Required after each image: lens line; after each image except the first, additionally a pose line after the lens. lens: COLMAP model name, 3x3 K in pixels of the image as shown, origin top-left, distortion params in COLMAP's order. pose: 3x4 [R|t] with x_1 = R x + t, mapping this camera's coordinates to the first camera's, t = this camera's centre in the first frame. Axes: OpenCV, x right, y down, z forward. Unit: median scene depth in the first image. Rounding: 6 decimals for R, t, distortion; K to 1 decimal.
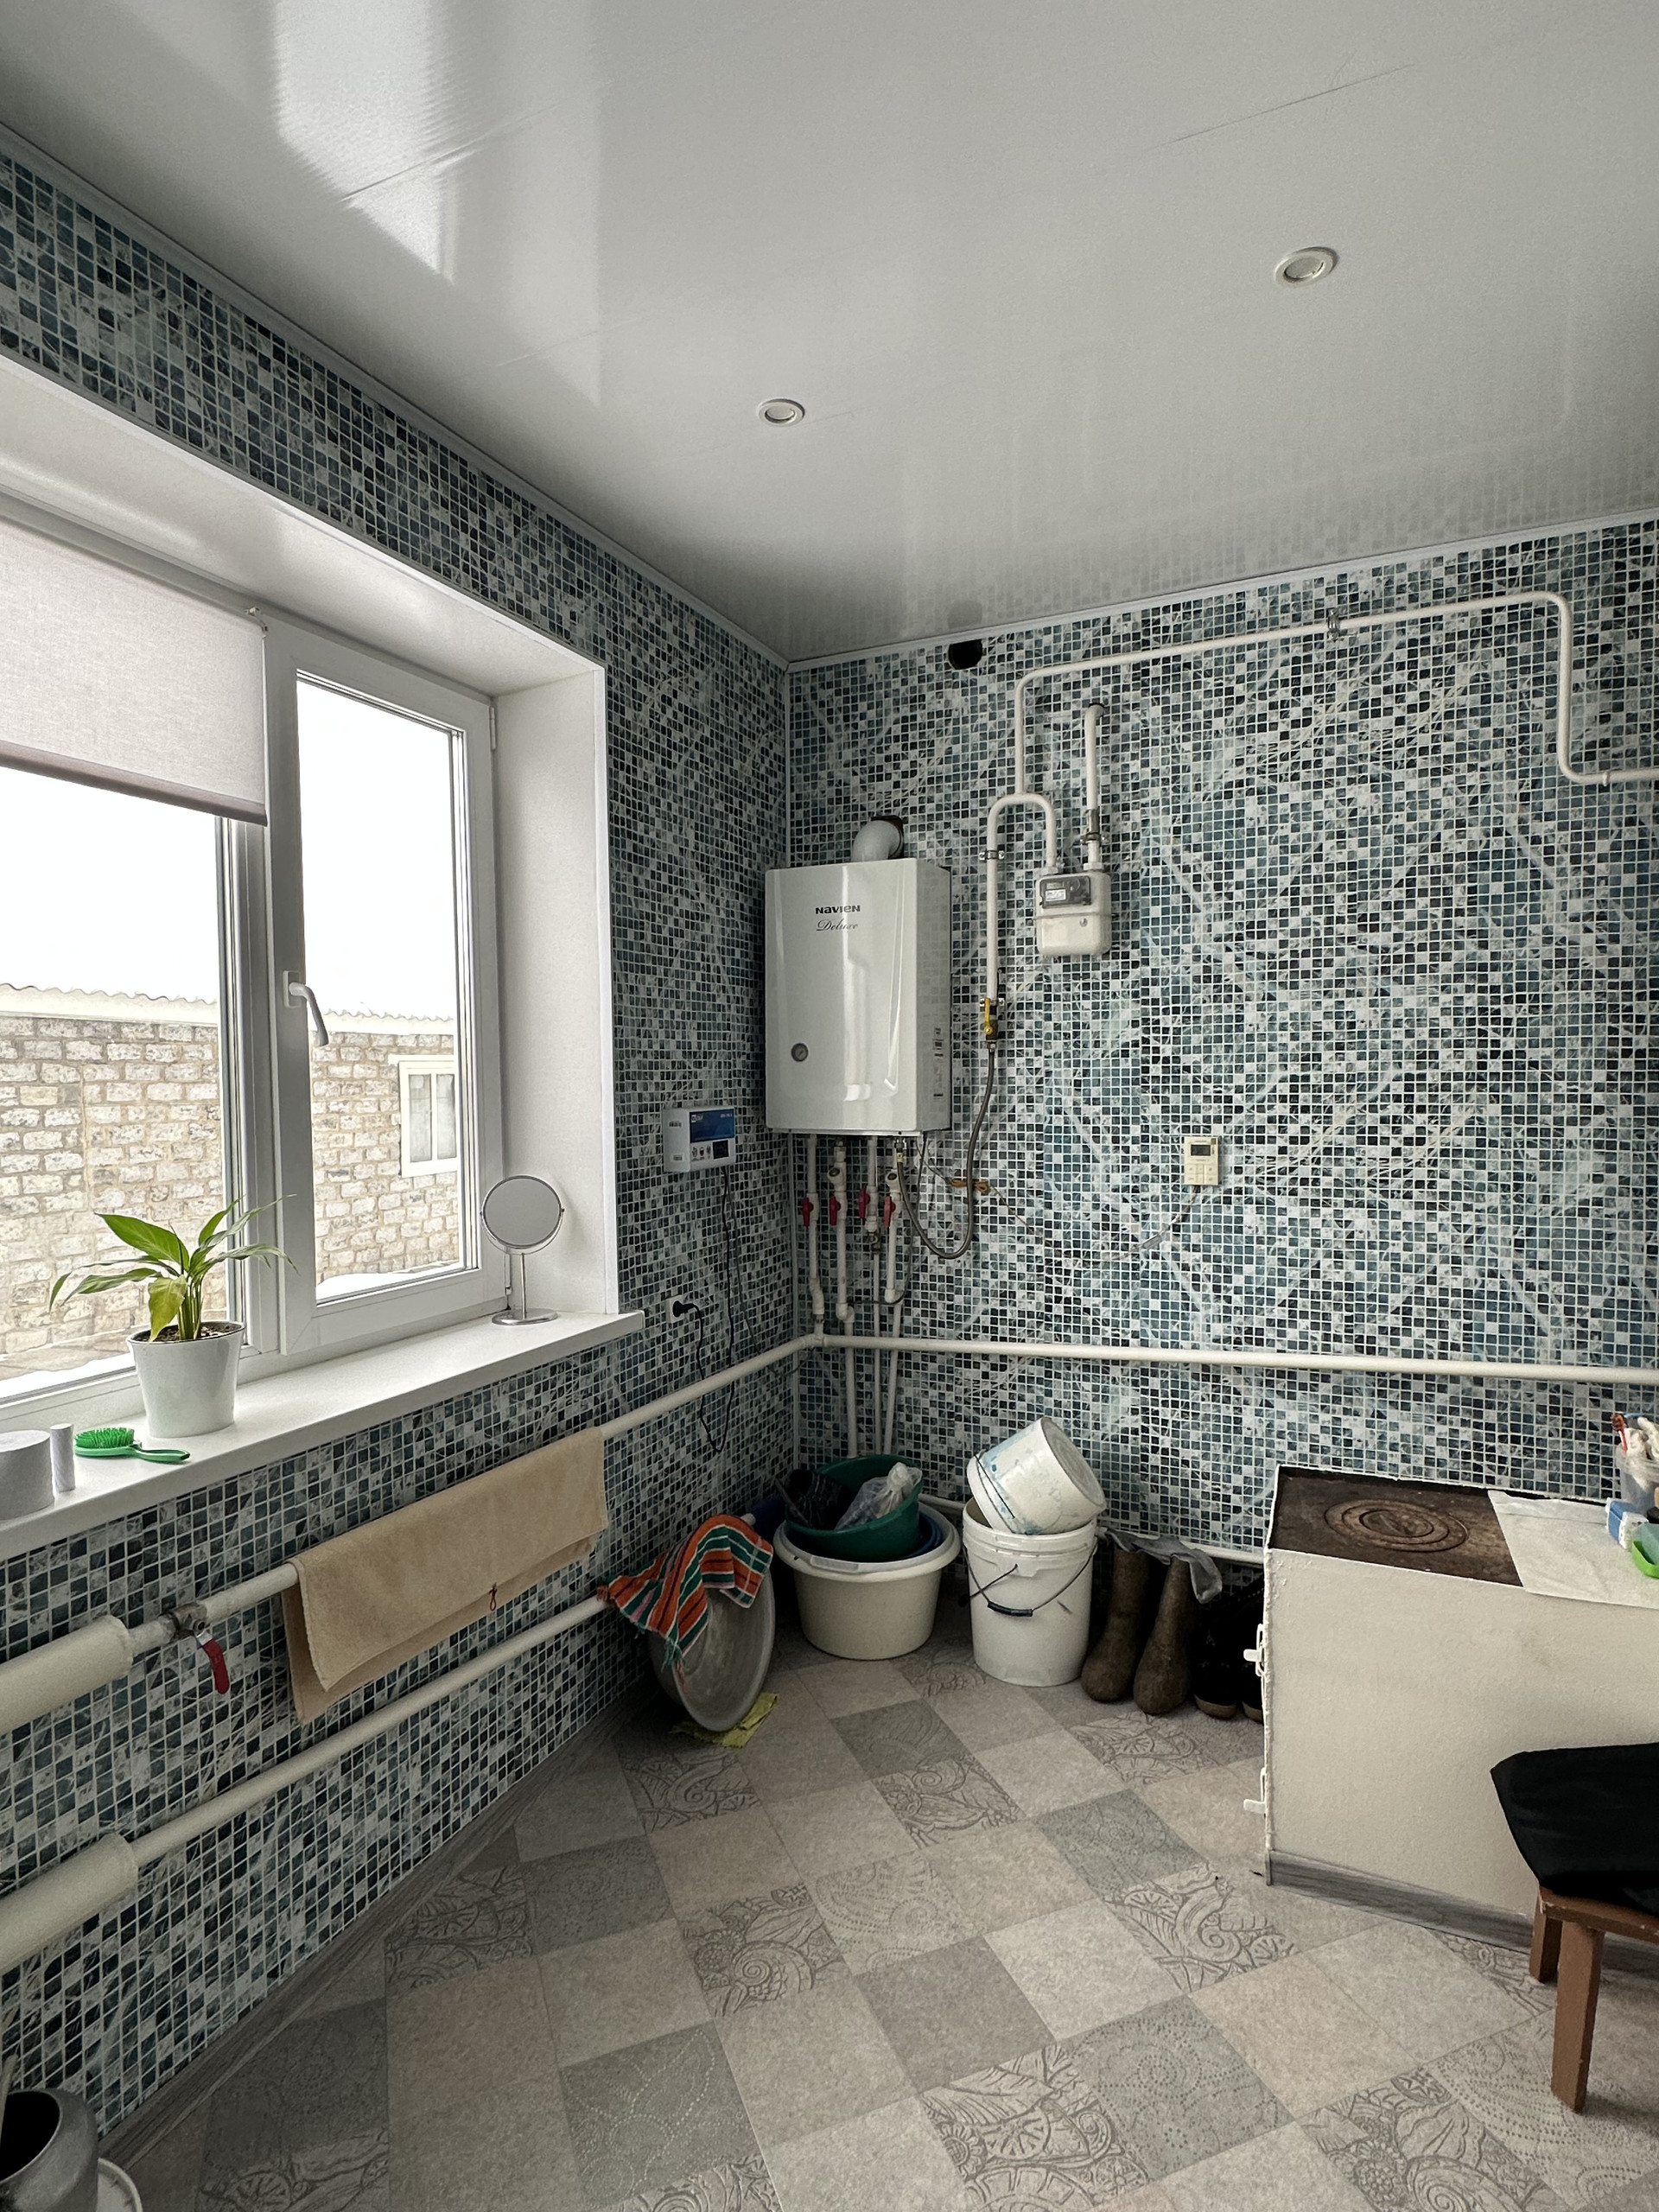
lens RADIAL K [[1178.0, 0, 820.3], [0, 1178.0, 1109.9], [0, 0, 1]] dist [-0.002878, 0.001946]
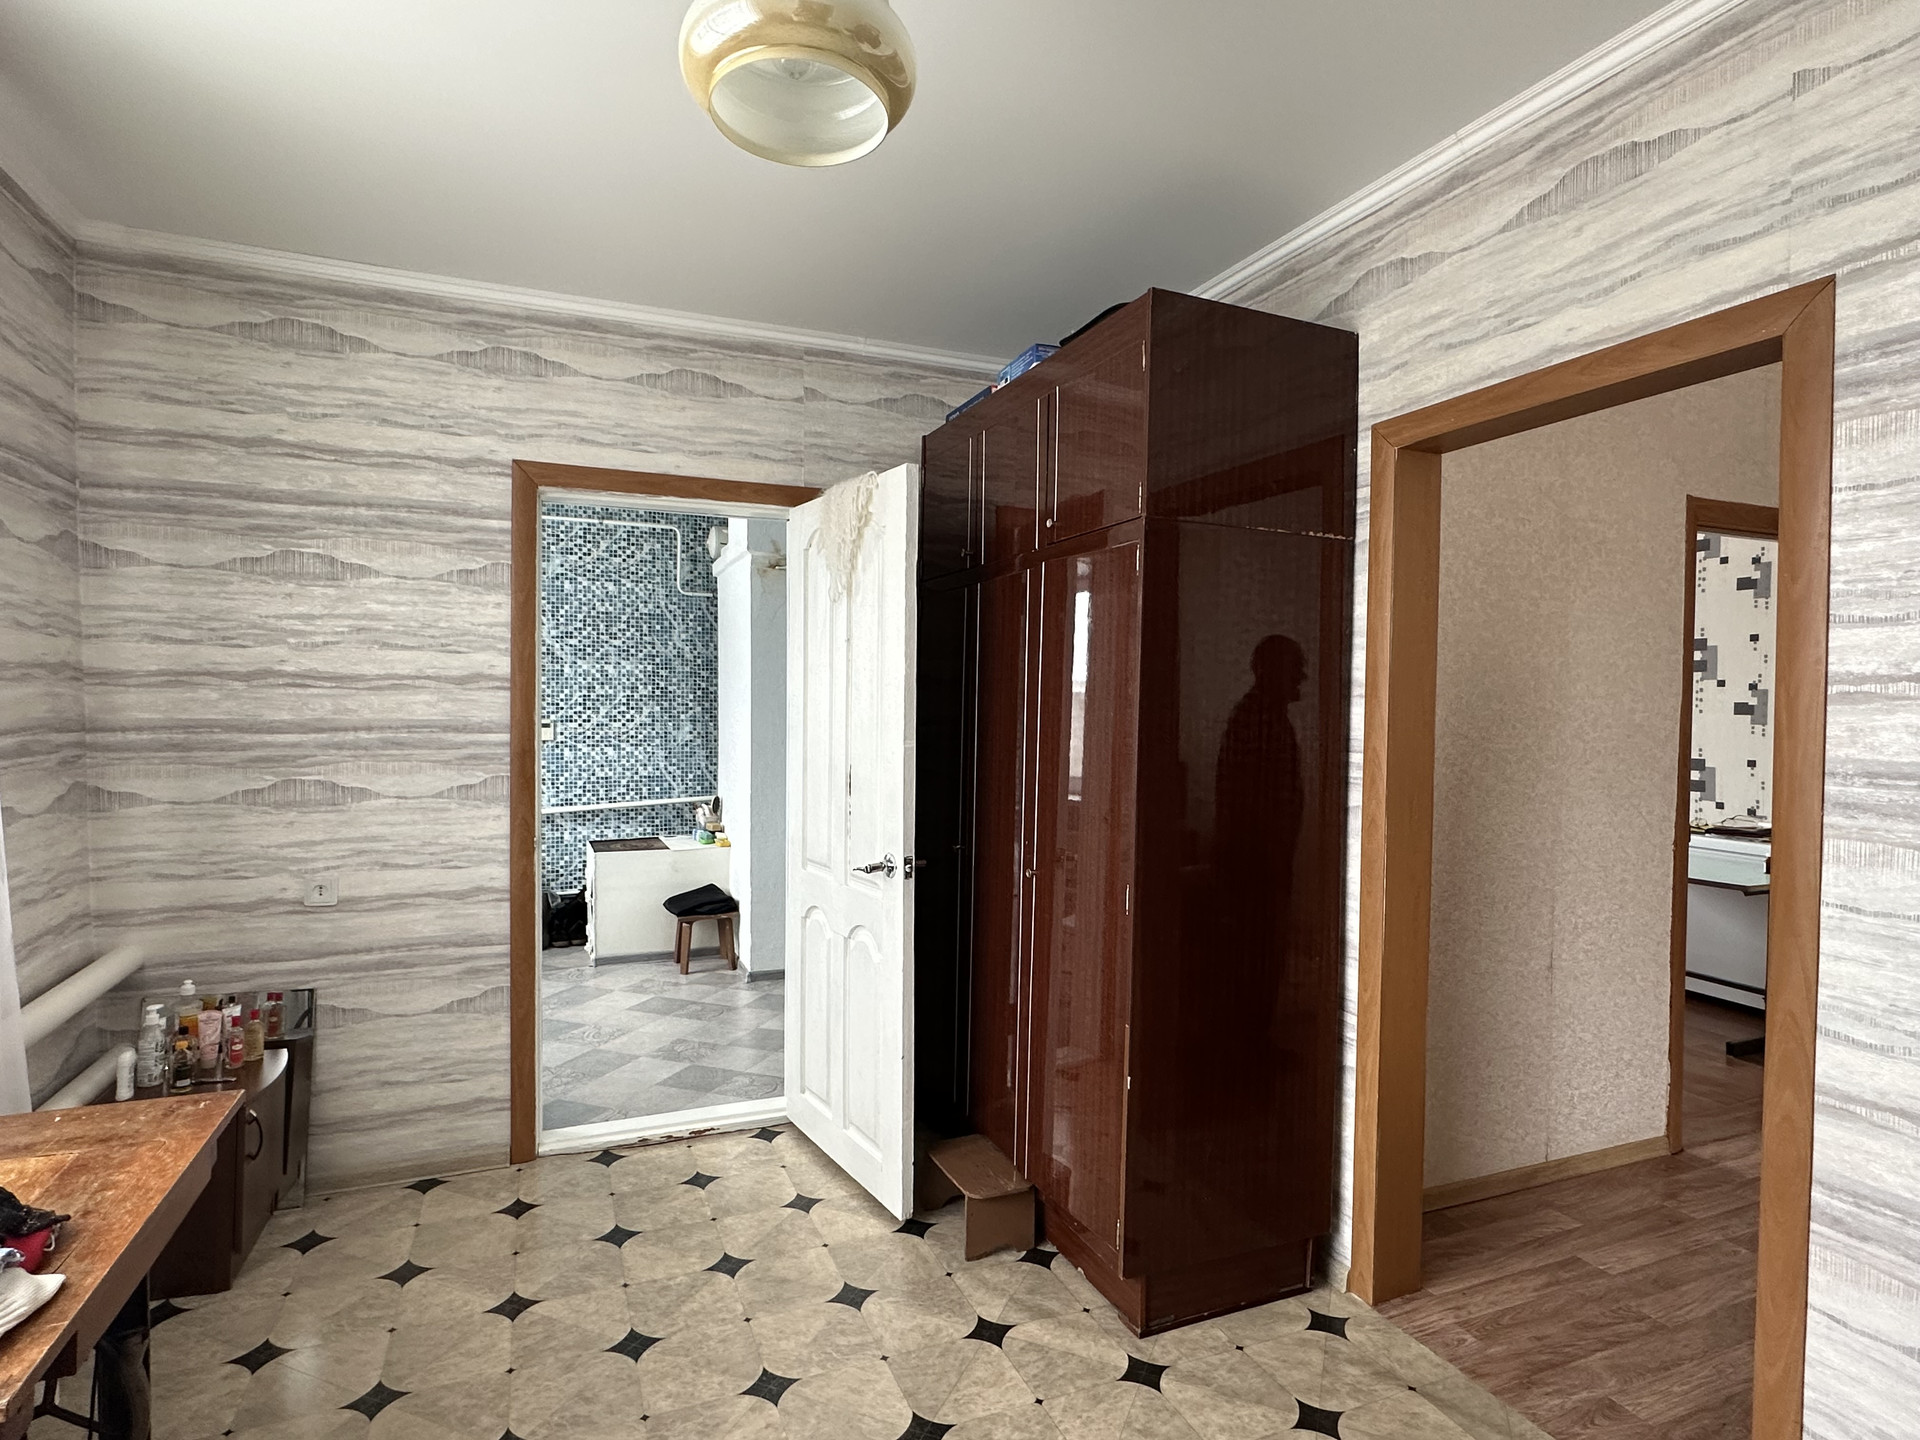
lens RADIAL K [[1022.5, 0, 969.9], [0, 1022.5, 723.1], [0, 0, 1]] dist [-0.002878, 0.001946]
pose [[0.664461, 0.000129, 0.747323, -0.640713], [0.010907, 0.999892, -0.009869, 0.058186], [-0.747244, 0.014709, 0.664388, -0.995150]]
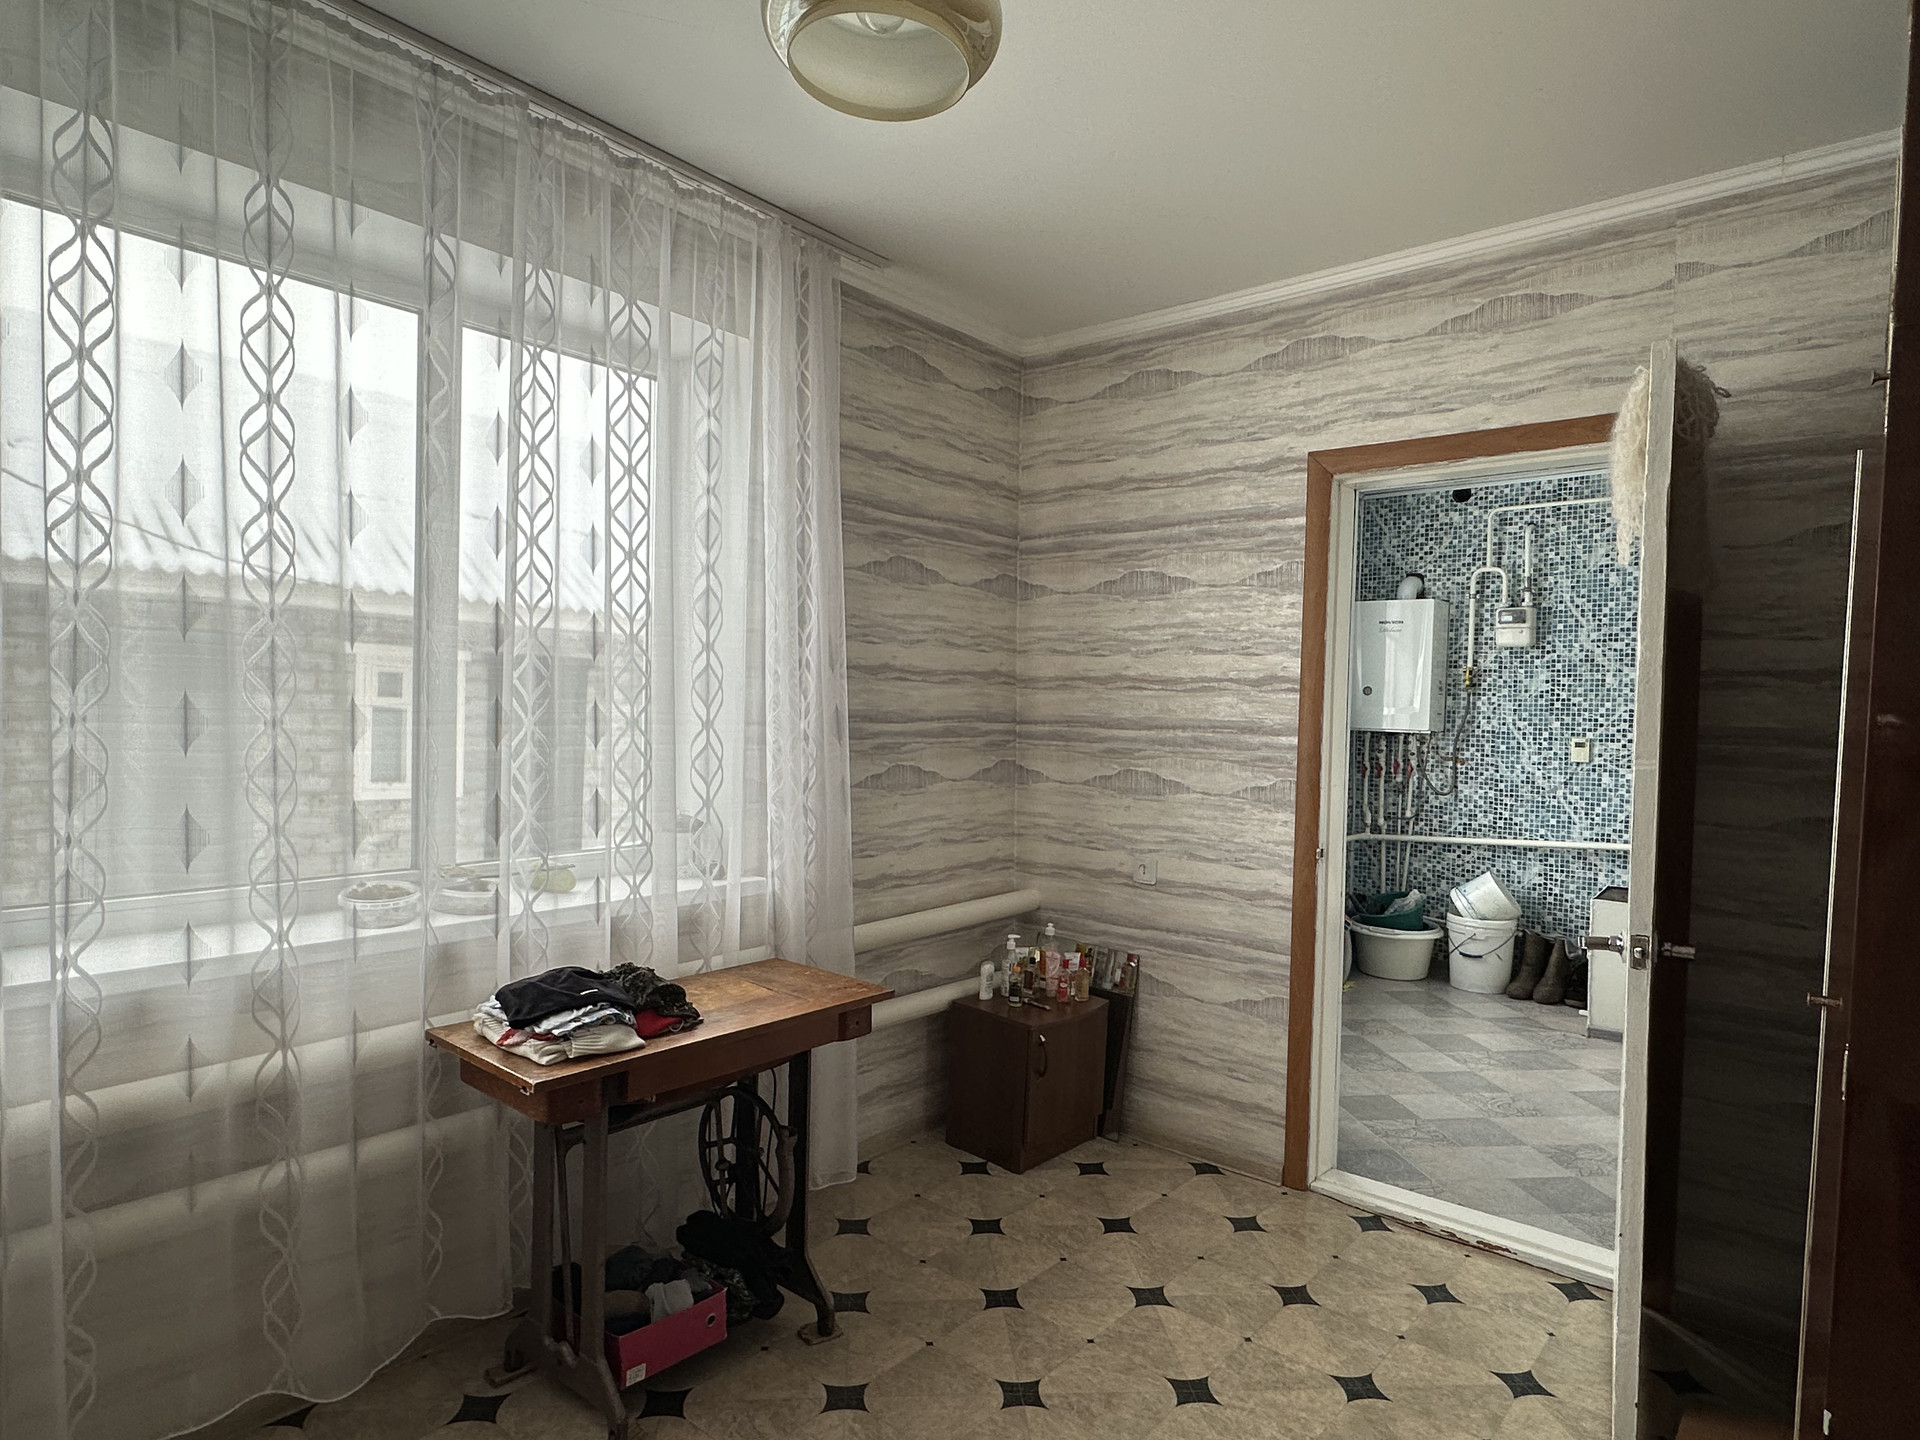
lens RADIAL K [[1093.1, 0, 962.1], [0, 1093.1, 722.9], [0, 0, 1]] dist [-0.003305, -0.000804]
pose [[0.966404, 0.038850, -0.254076, -0.226014], [-0.043934, 0.998931, -0.014366, 0.069150], [0.253246, 0.025046, 0.967078, -1.072814]]
